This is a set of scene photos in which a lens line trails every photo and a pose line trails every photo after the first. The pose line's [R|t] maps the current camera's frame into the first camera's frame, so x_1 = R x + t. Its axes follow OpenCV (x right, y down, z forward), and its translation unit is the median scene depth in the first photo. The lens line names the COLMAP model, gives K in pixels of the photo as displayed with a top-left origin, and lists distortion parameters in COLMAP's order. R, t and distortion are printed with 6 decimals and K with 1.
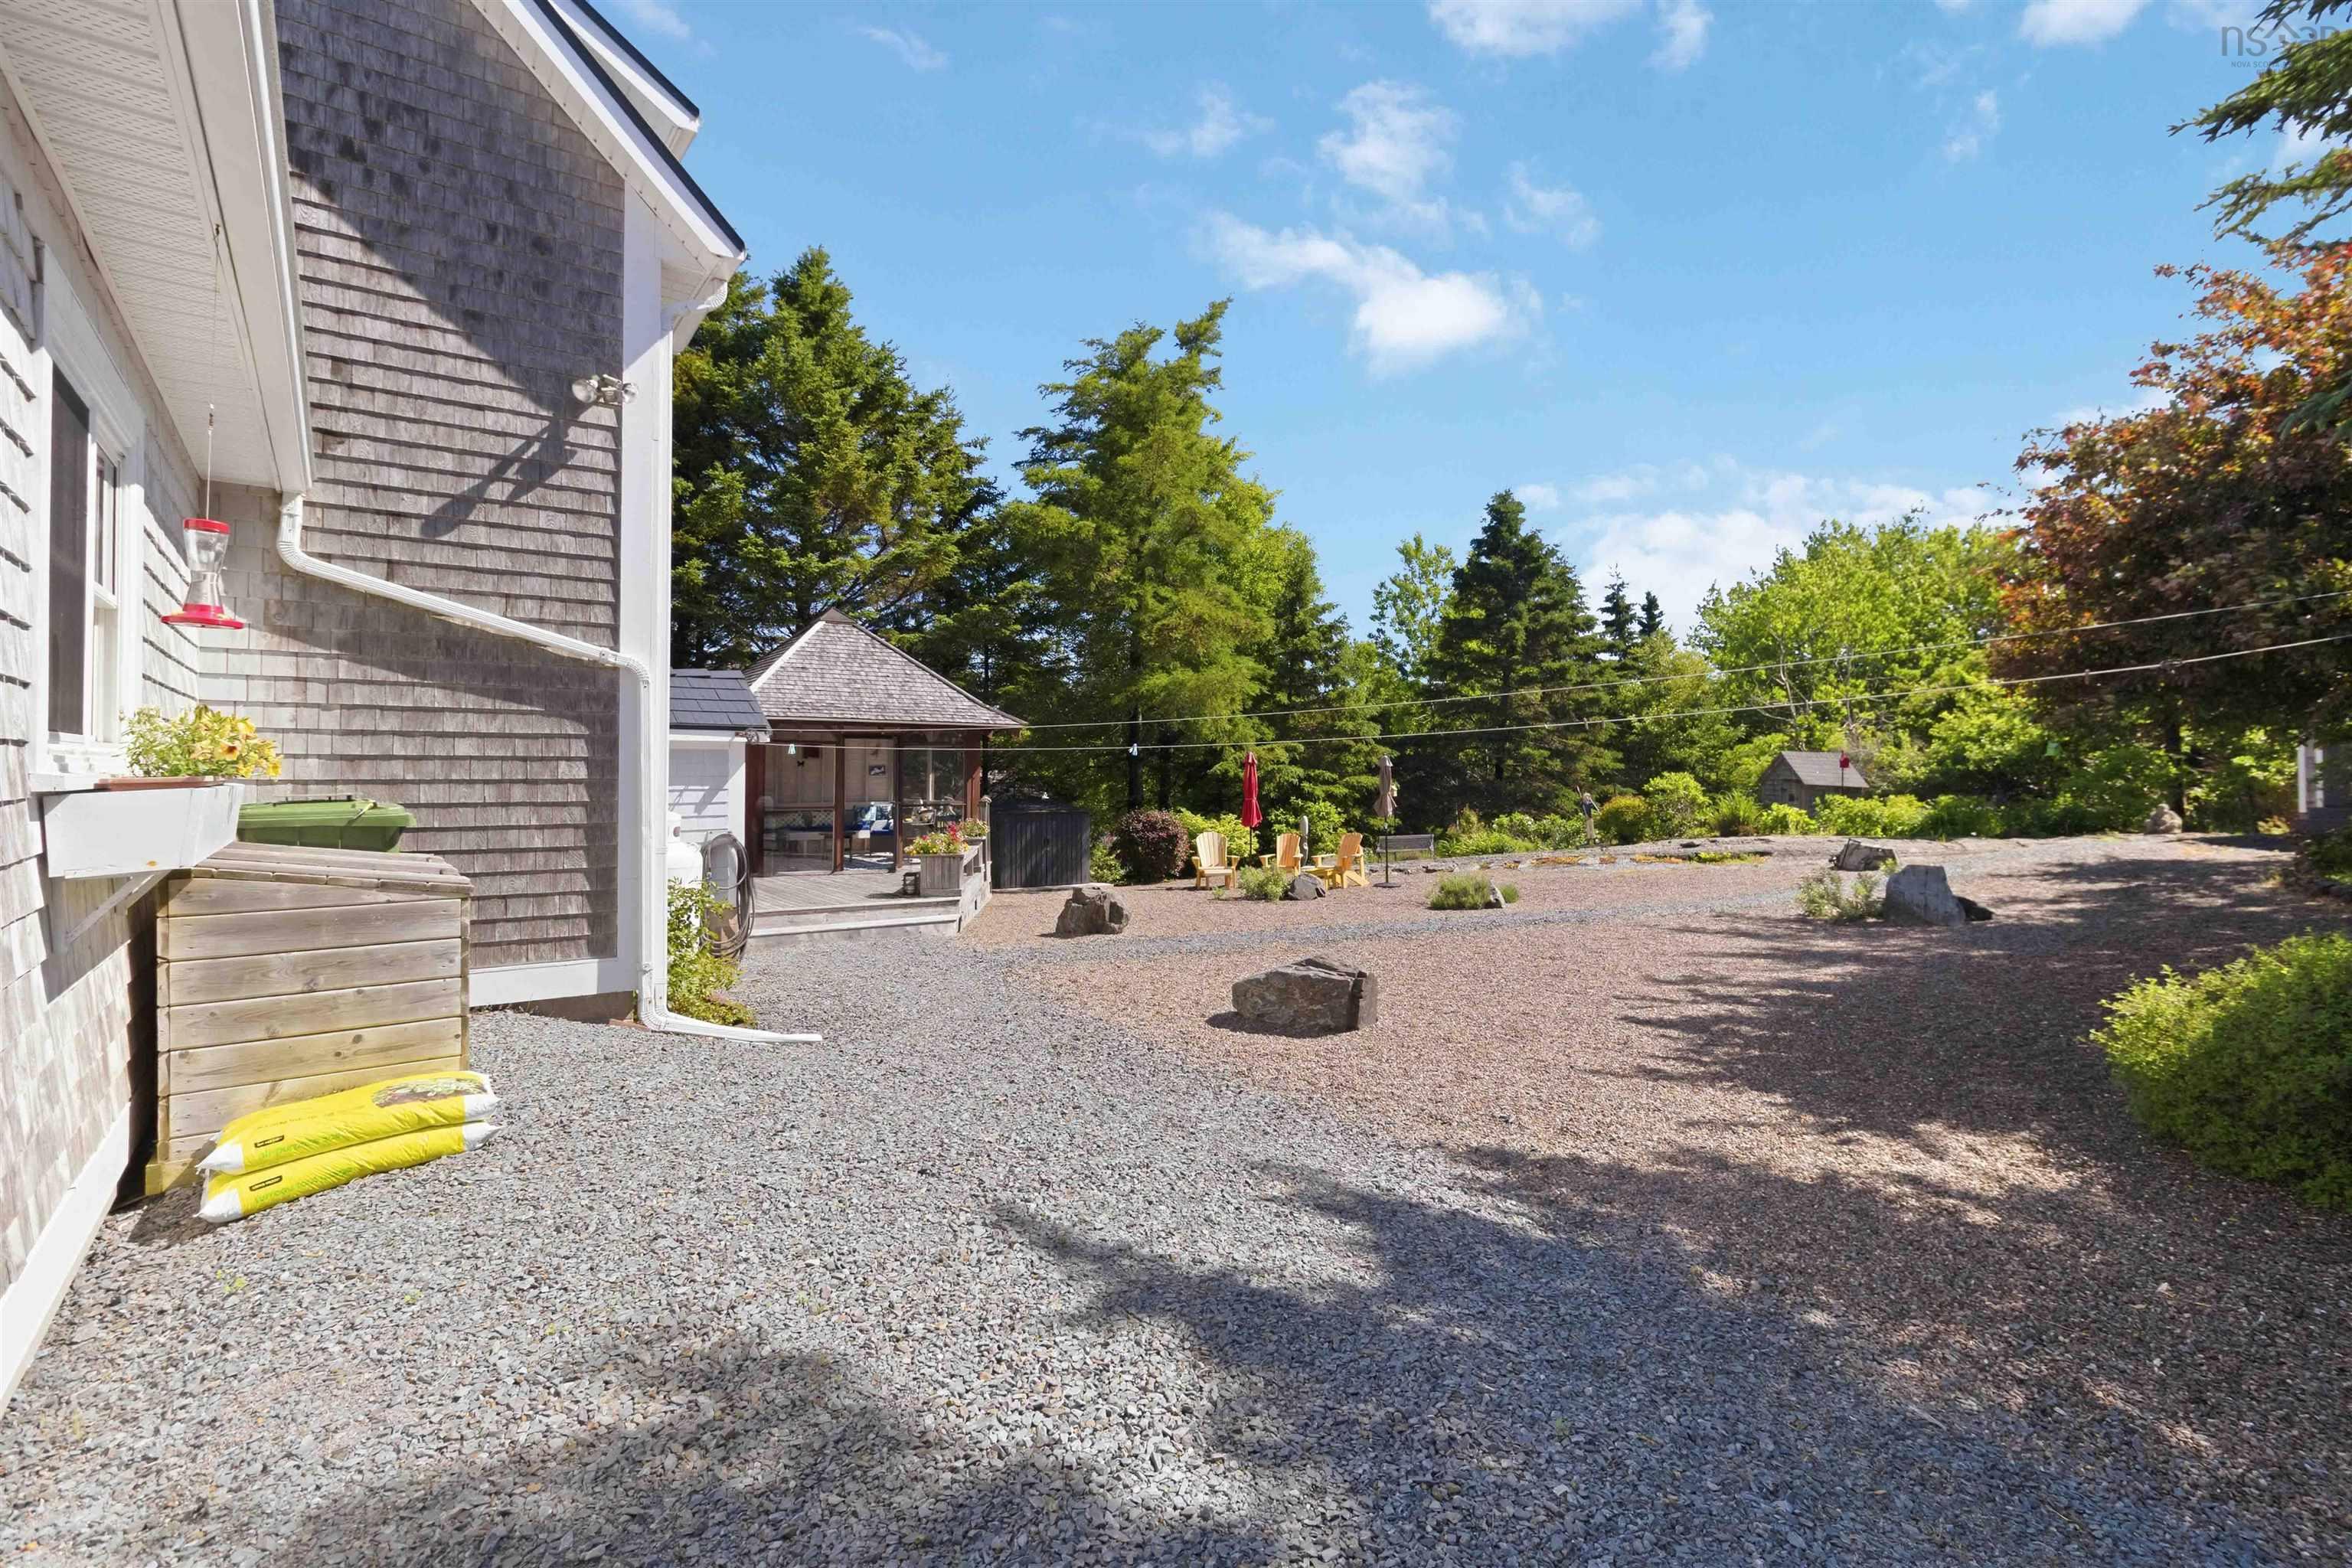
lens RADIAL K [[1087.3, 0, 1179.9], [0, 1087.3, 779.8], [0, 0, 1]] dist [-0.005831, 0.000475]
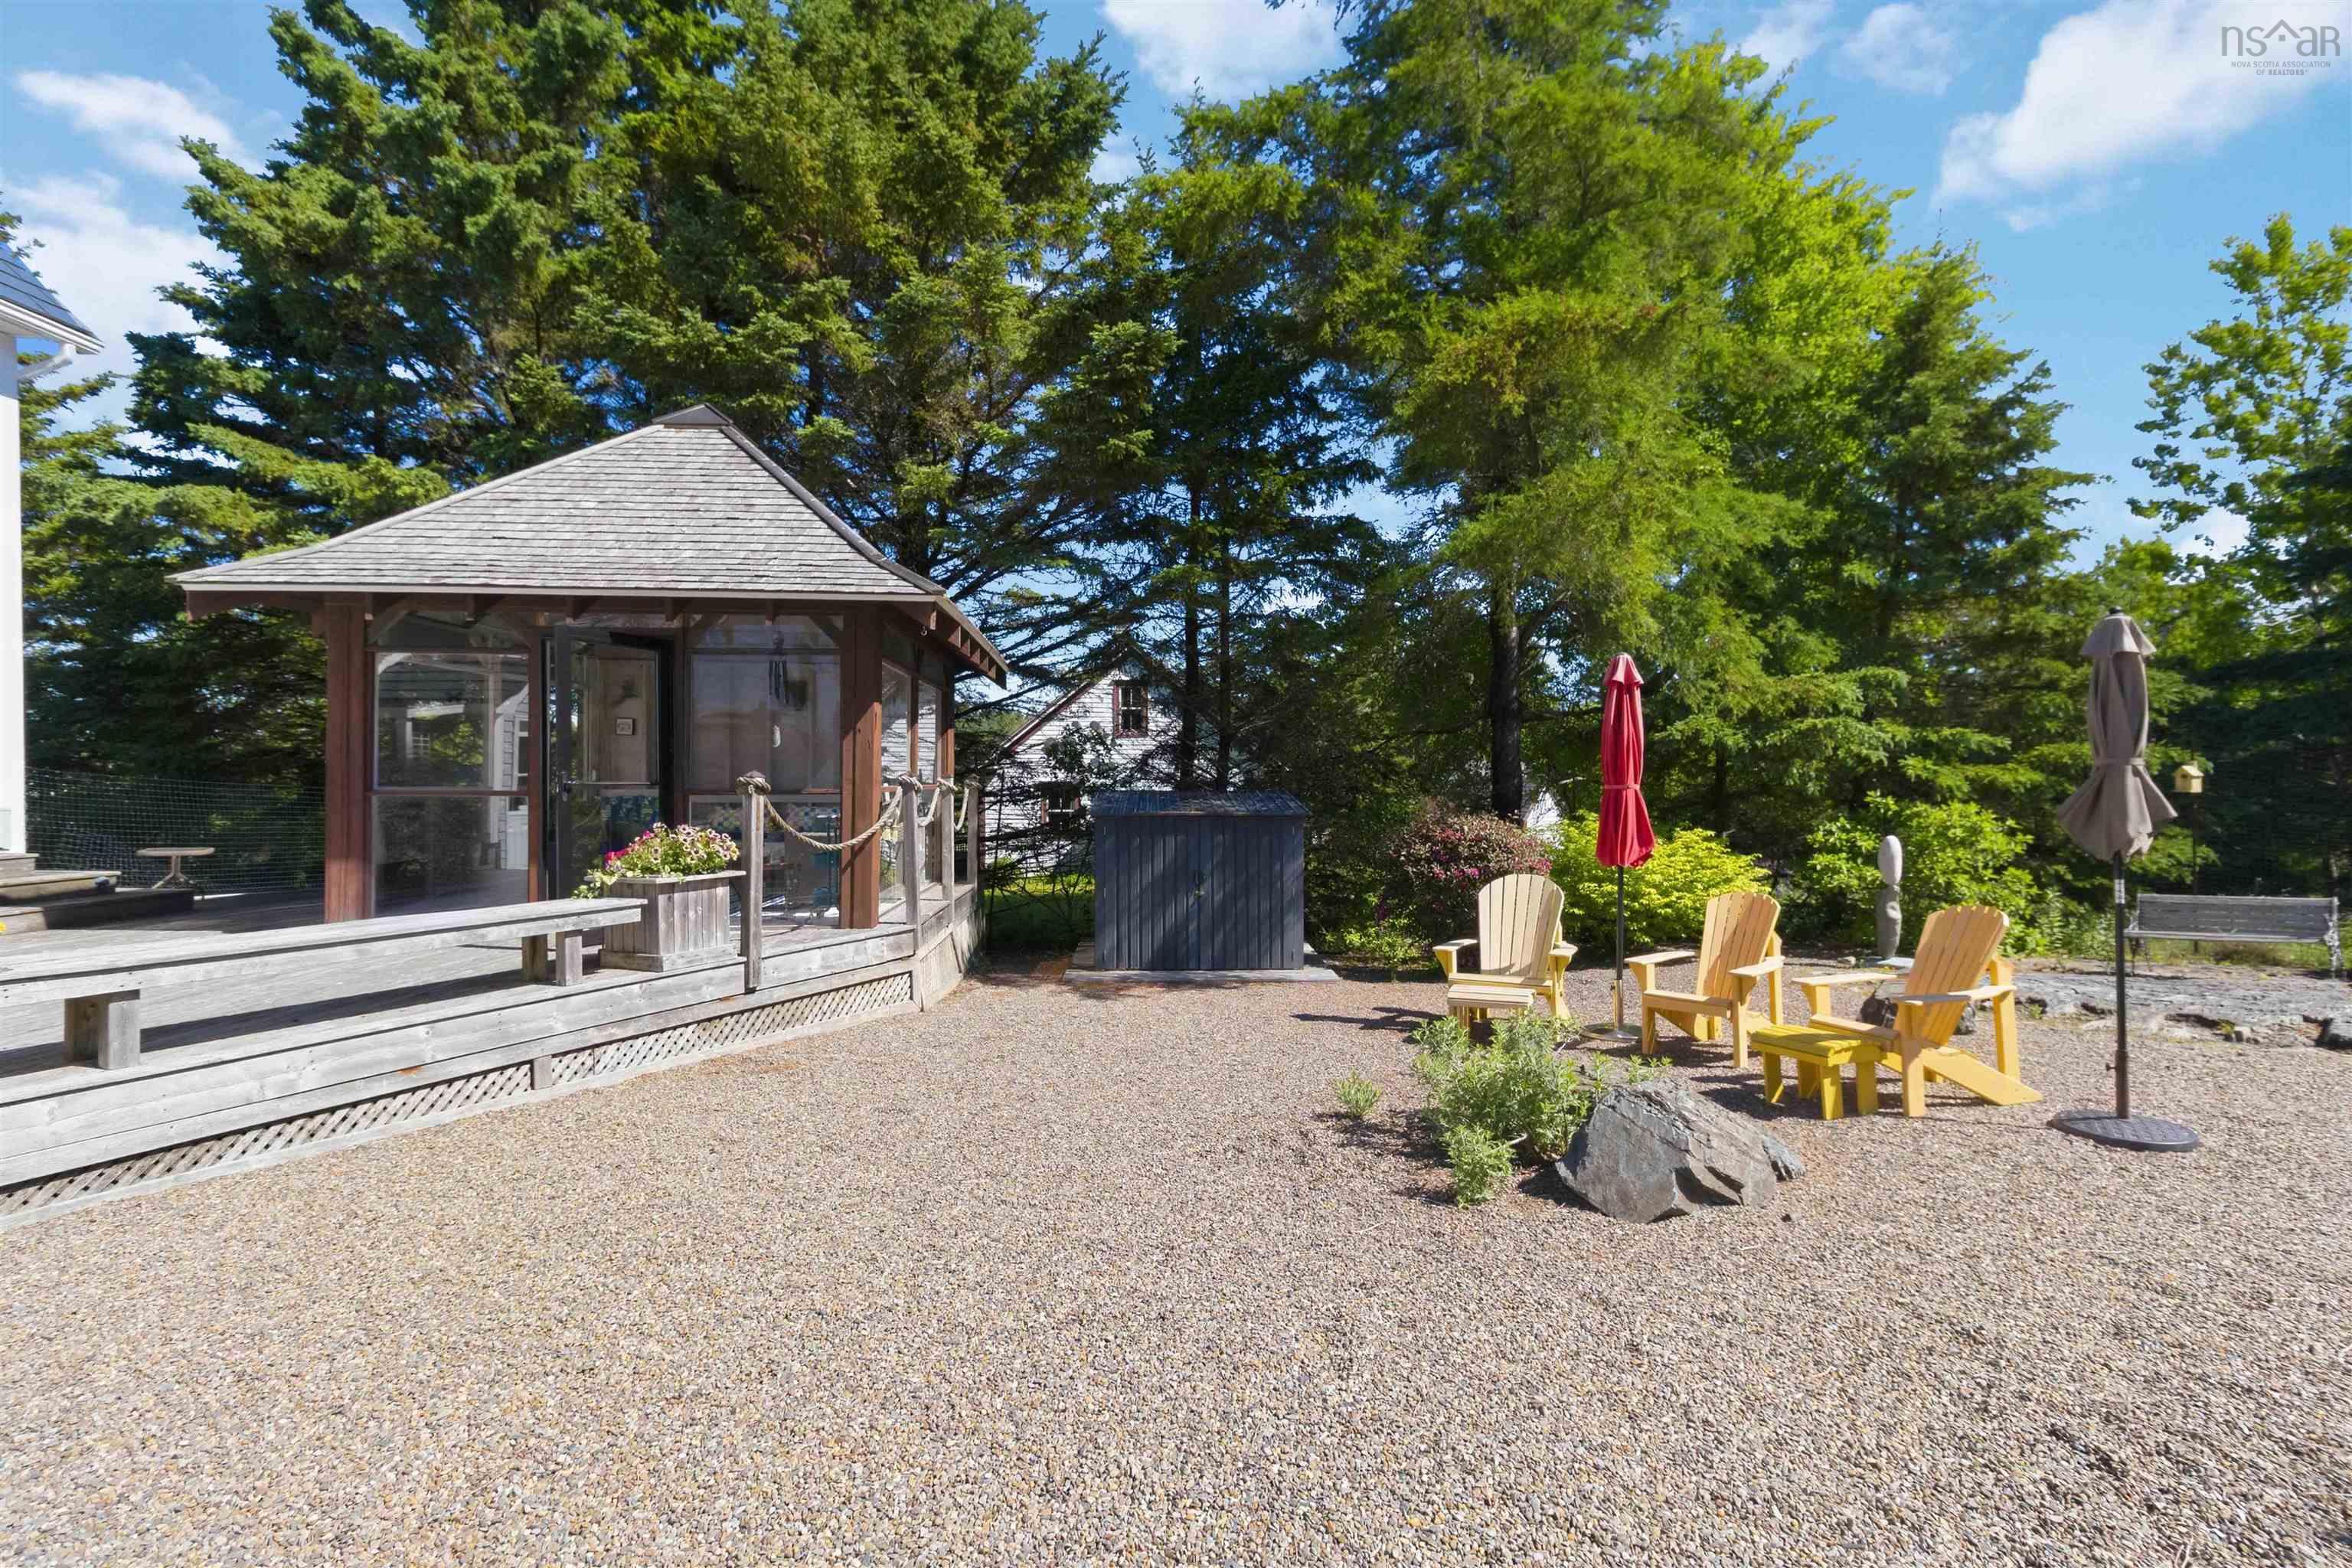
lens RADIAL K [[1087.3, 0, 1162.5], [0, 1087.3, 799.2], [0, 0, 1]] dist [-0.005831, 0.000475]
pose [[0.839175, 0.011471, -0.543740, 0.097930], [-0.001800, 0.999831, 0.018314, 0.011337], [0.543858, -0.014390, 0.839054, 0.469699]]
